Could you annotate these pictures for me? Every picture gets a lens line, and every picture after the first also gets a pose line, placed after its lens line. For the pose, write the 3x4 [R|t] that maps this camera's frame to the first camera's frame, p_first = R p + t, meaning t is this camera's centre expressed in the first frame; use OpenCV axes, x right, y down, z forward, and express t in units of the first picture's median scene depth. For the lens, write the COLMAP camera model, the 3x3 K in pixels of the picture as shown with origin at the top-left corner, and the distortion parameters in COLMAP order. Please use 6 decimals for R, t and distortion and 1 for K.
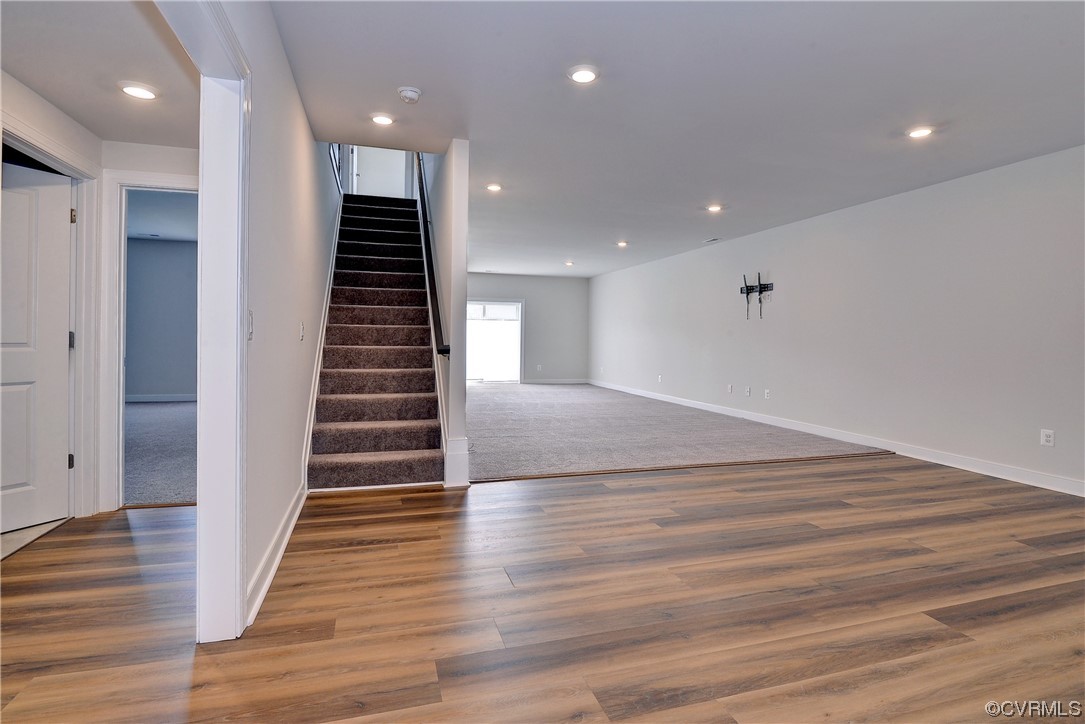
lens RADIAL K [[537.3, 0, 545.5], [0, 537.3, 347.3], [0, 0, 1]] dist [-0.014873, -0.001235]
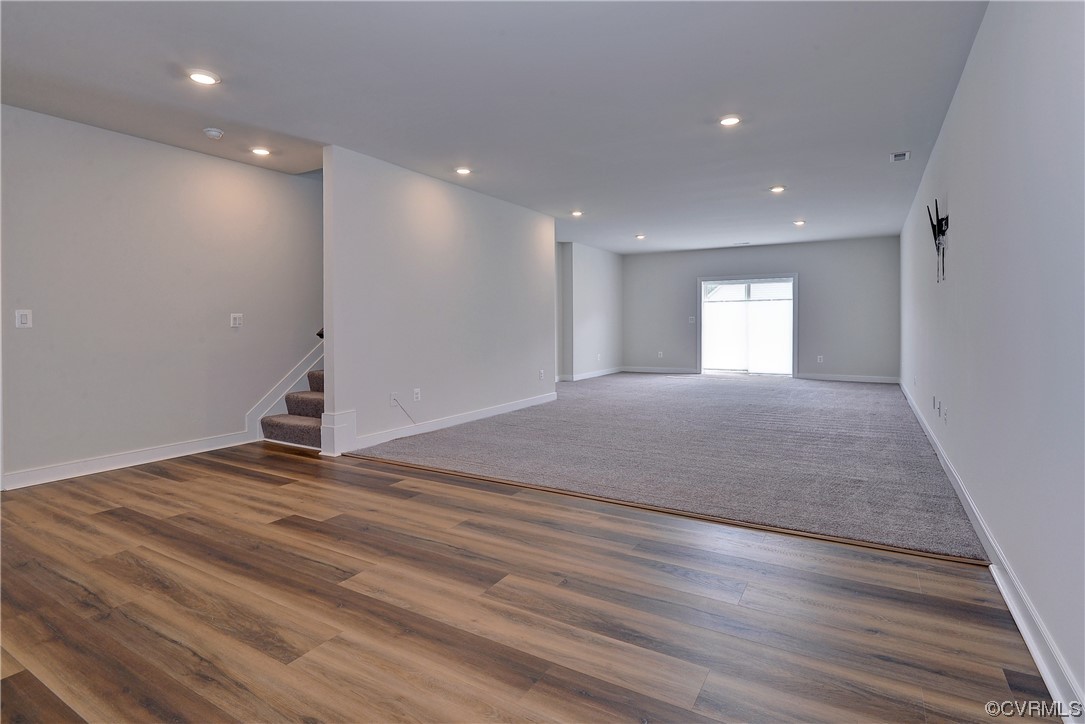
lens RADIAL K [[548.7, 0, 545.0], [0, 548.7, 323.8], [0, 0, 1]] dist [-0.004637, -0.003105]
pose [[0.668870, -0.016832, -0.743189, 1.217416], [0.002422, 0.999788, -0.020464, 0.008226], [0.743375, 0.011888, 0.668769, 0.691187]]
